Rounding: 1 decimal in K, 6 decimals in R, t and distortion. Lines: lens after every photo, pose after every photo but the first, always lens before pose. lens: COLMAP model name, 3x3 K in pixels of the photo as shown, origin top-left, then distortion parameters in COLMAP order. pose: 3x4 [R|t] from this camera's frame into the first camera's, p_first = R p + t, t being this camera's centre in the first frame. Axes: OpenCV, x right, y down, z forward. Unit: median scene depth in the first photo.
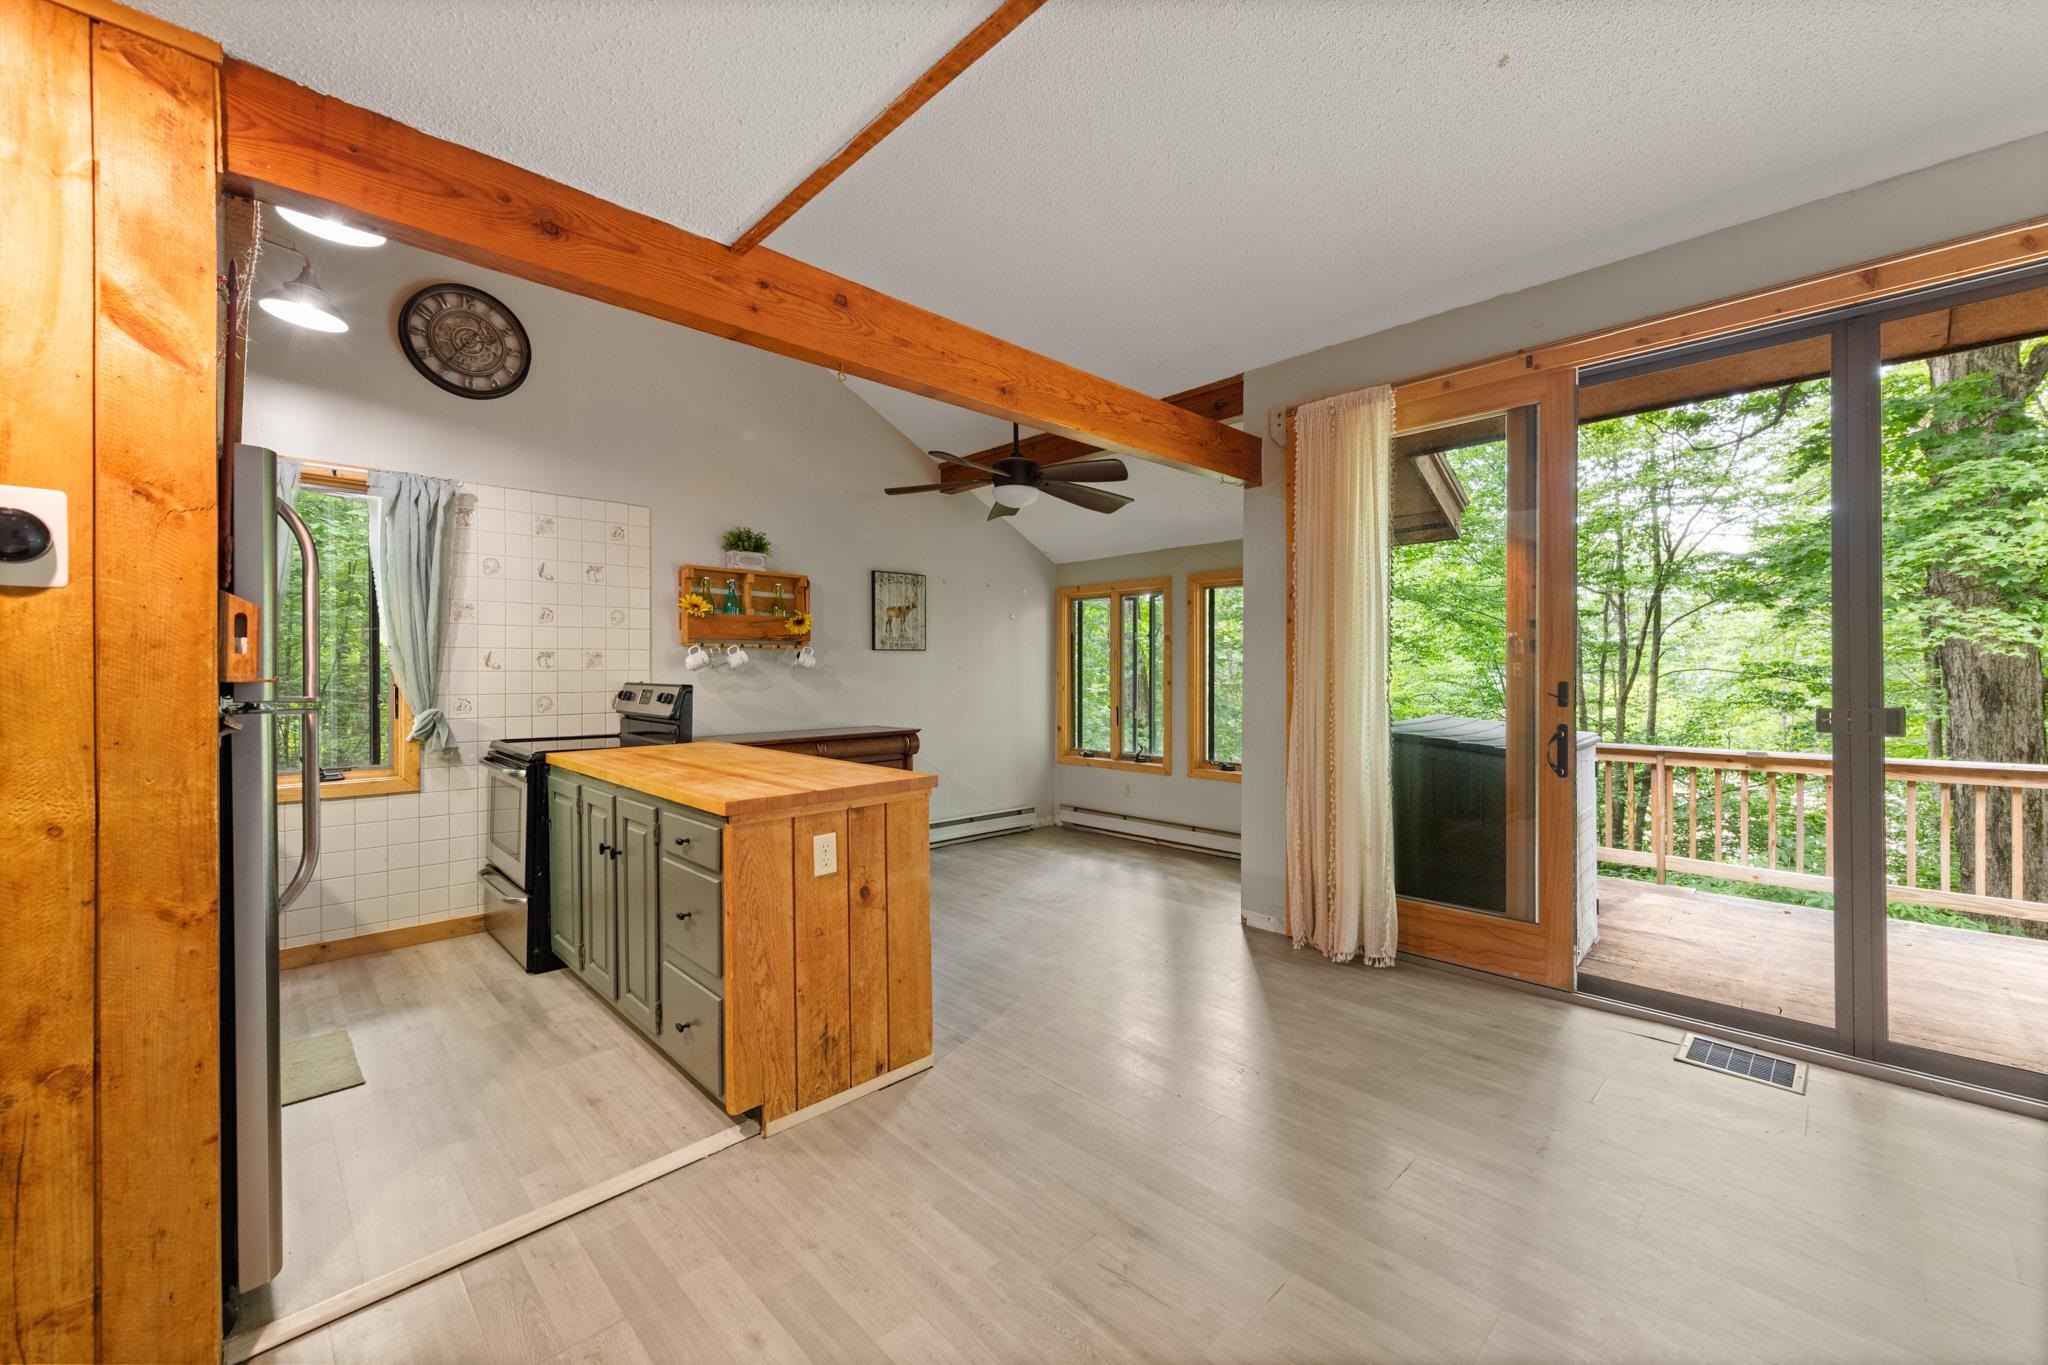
lens RADIAL K [[802.7, 0, 1020.9], [0, 802.7, 676.4], [0, 0, 1]] dist [0.009548, -0.003925]
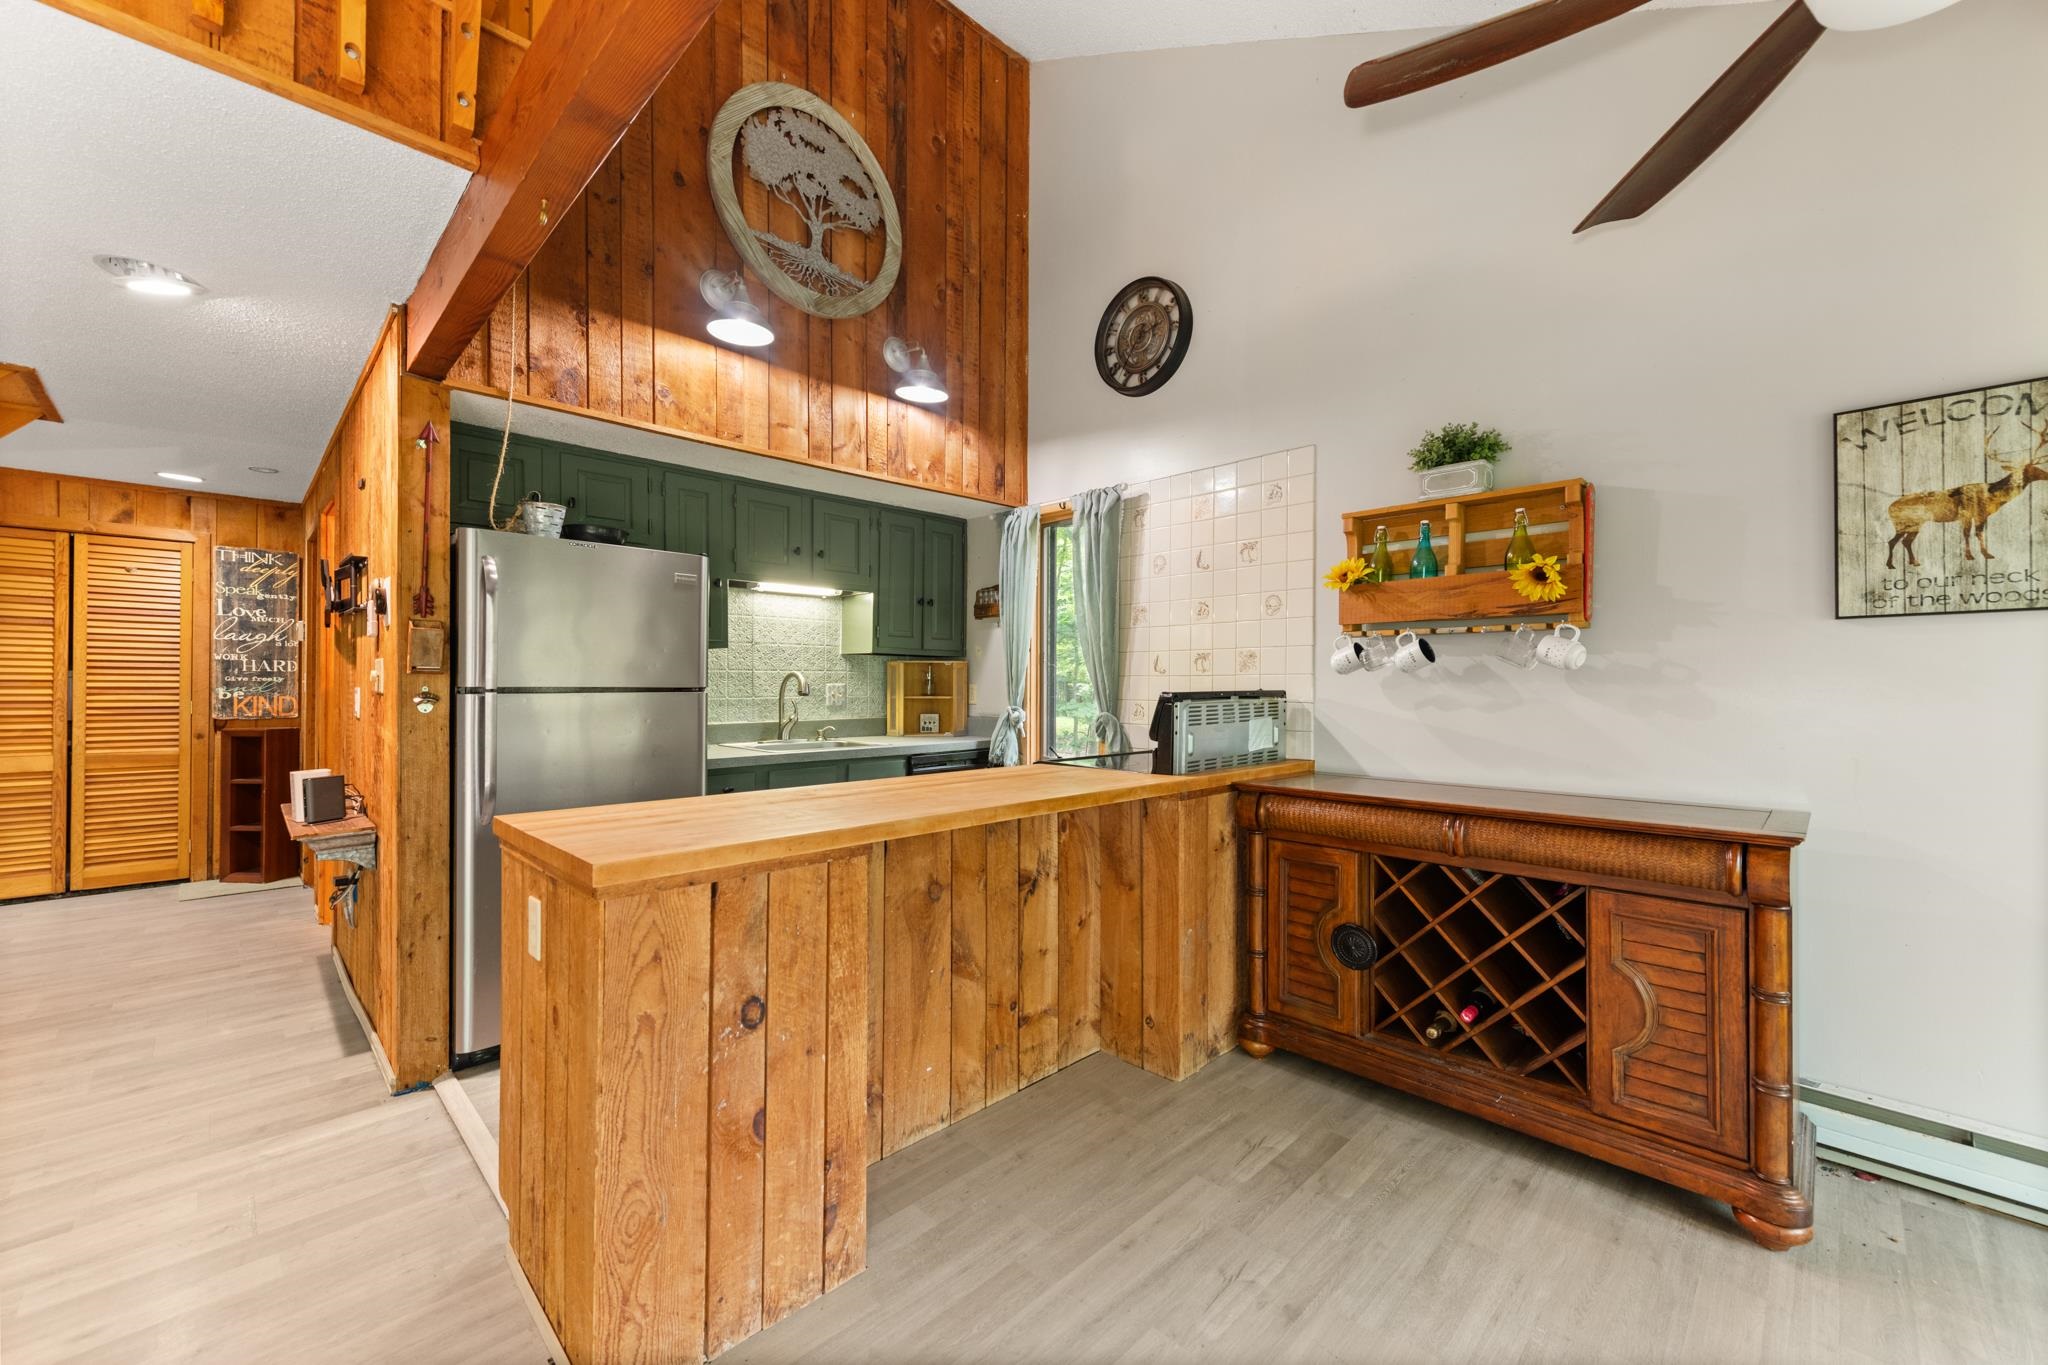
lens RADIAL K [[802.7, 0, 1027.1], [0, 802.7, 683.4], [0, 0, 1]] dist [0.009548, -0.003925]
pose [[0.015045, -0.000423, -0.999887, 0.289087], [-0.012636, 0.999920, -0.000613, 0.004824], [0.999807, 0.012644, 0.015039, 0.879282]]
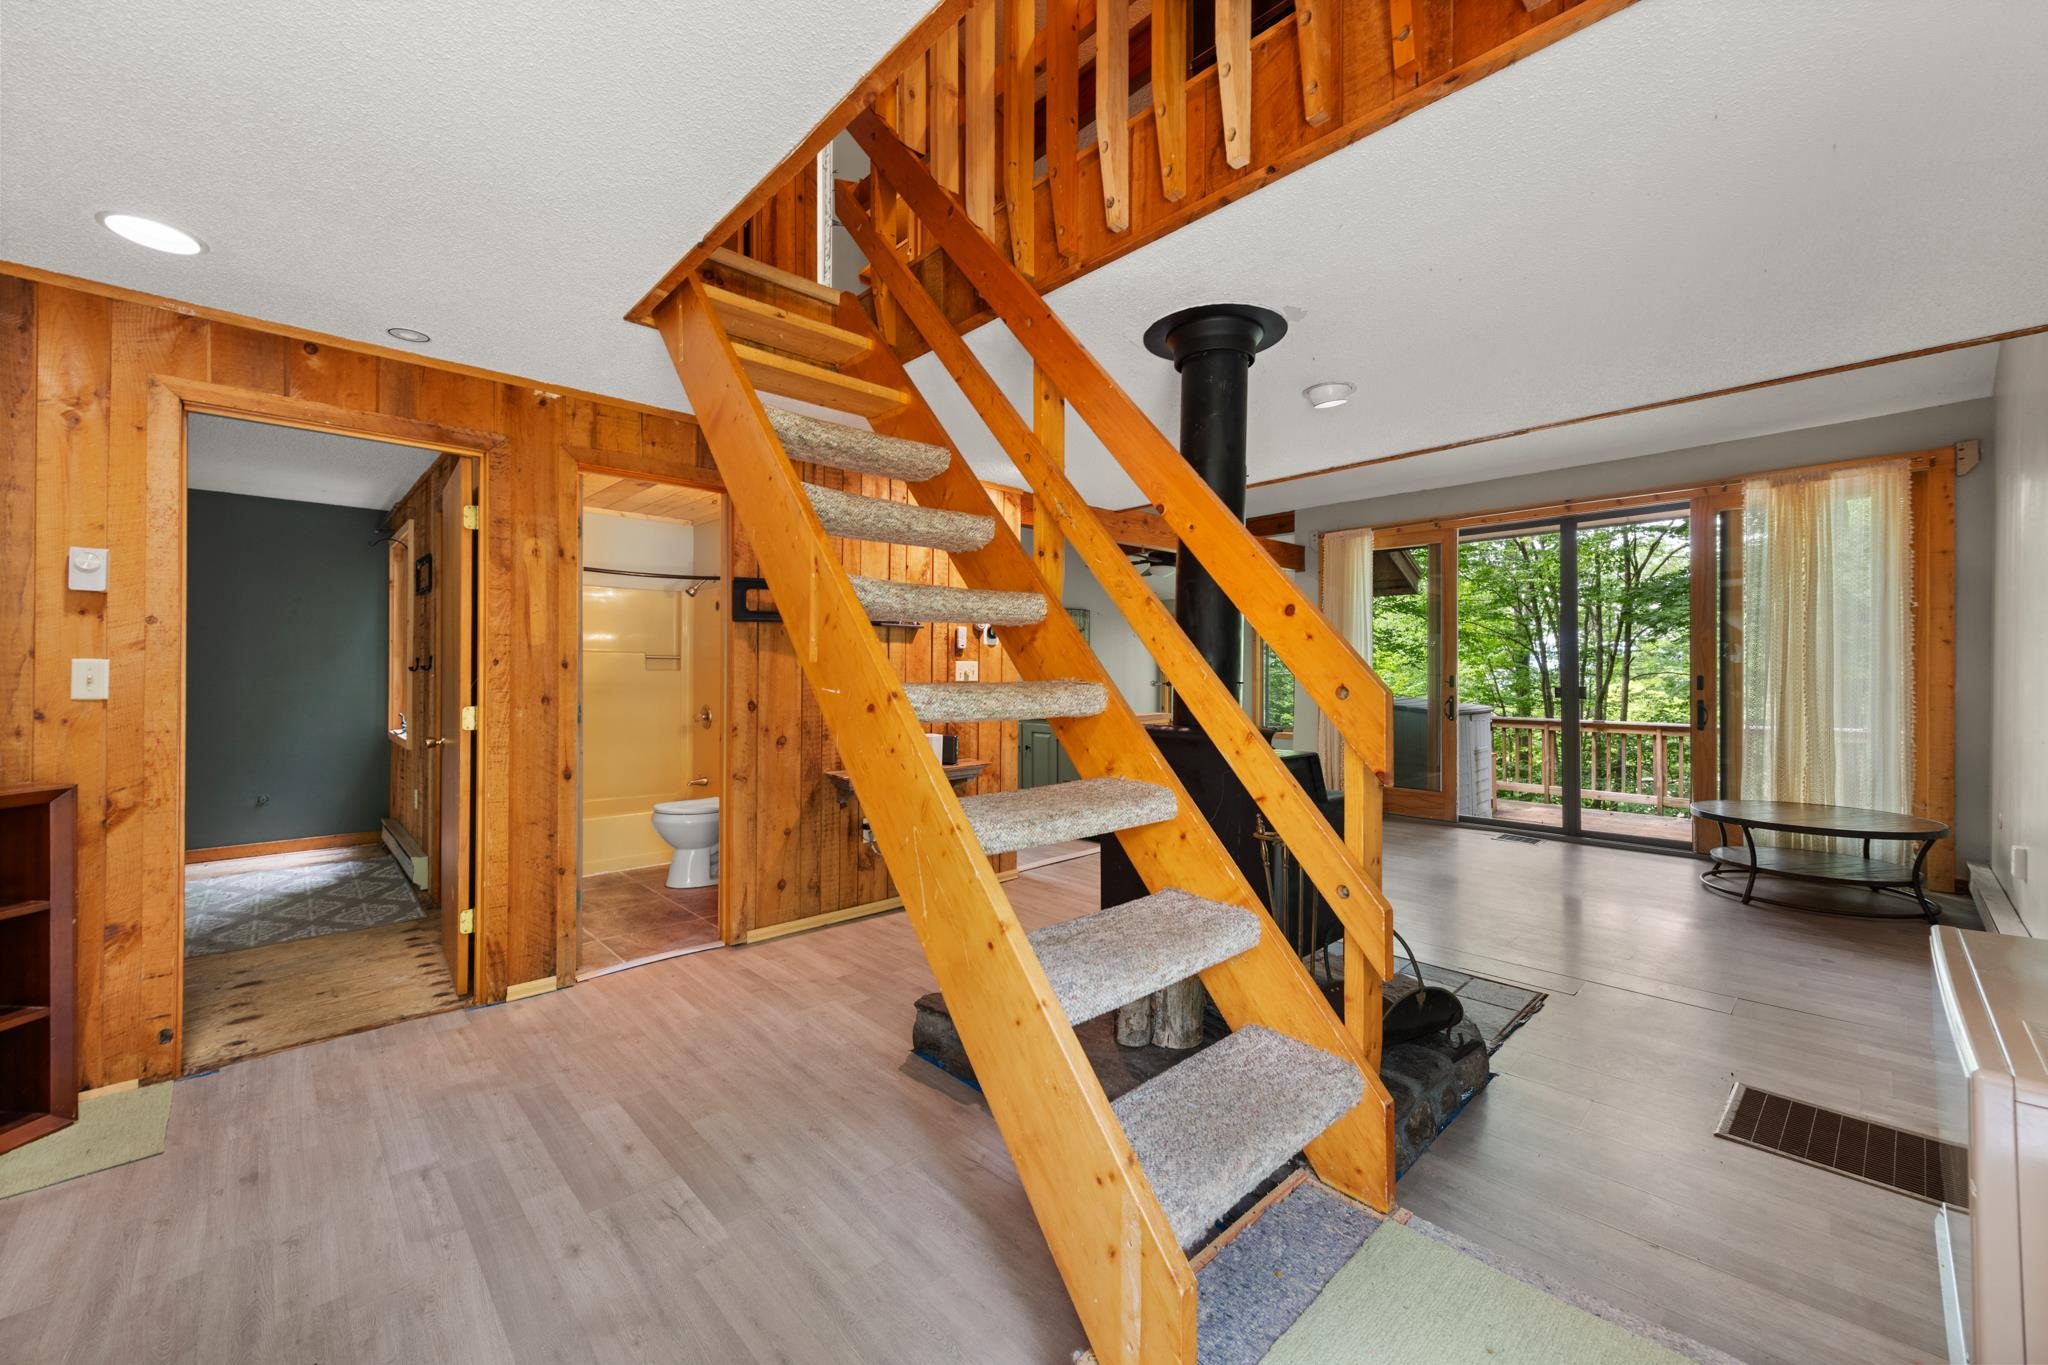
lens RADIAL K [[802.7, 0, 1018.0], [0, 802.7, 670.2], [0, 0, 1]] dist [0.009548, -0.003925]
pose [[0.999633, 0.005419, -0.026561, -0.336971], [-0.005608, 0.999960, -0.007017, 0.010835], [0.026522, 0.007163, 0.999623, -0.940211]]
